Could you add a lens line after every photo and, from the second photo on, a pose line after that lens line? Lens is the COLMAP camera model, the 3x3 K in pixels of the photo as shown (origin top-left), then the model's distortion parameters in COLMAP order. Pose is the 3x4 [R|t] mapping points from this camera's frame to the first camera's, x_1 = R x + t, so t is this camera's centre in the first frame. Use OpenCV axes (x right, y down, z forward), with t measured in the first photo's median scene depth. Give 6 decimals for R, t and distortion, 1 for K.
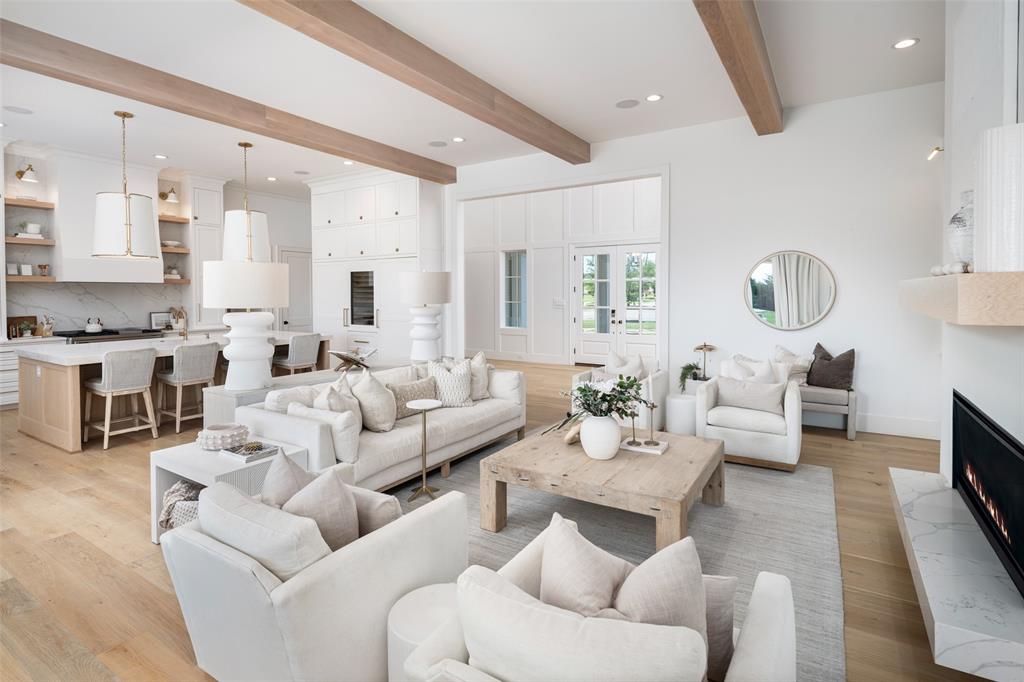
lens RADIAL K [[512.2, 0, 509.3], [0, 512.2, 302.5], [0, 0, 1]] dist [0.002642, 0.000368]
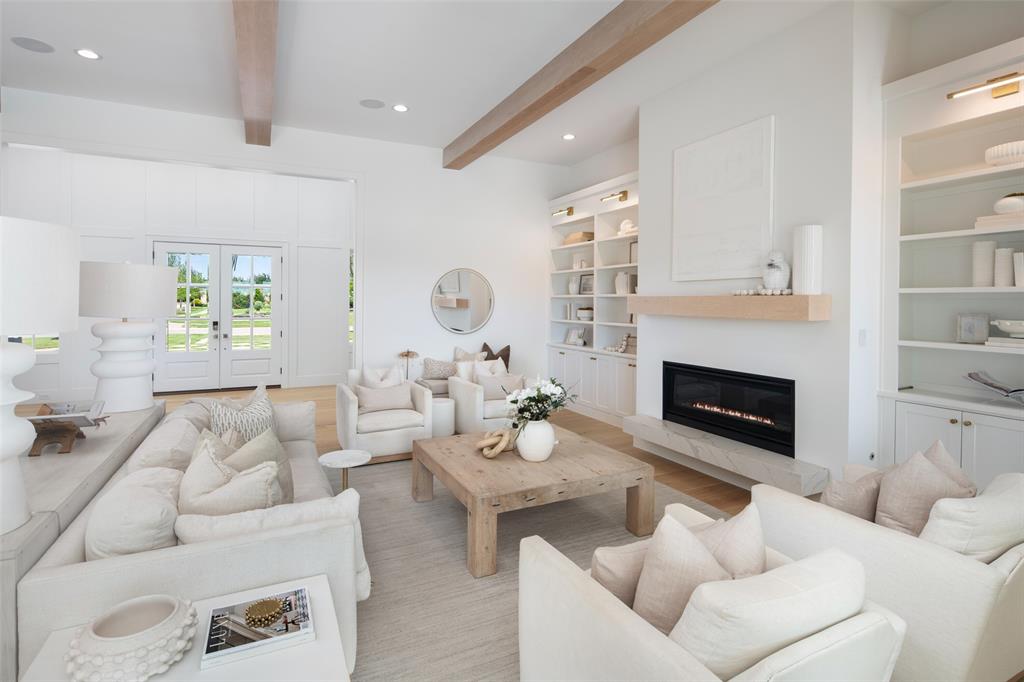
lens RADIAL K [[502.8, 0, 505.3], [0, 502.8, 311.3], [0, 0, 1]] dist [0.001192, 0.000098]
pose [[0.521750, -0.009344, 0.853047, -0.755956], [0.006792, 0.999954, 0.006799, -0.012254], [-0.853071, 0.002247, 0.521790, 0.522102]]
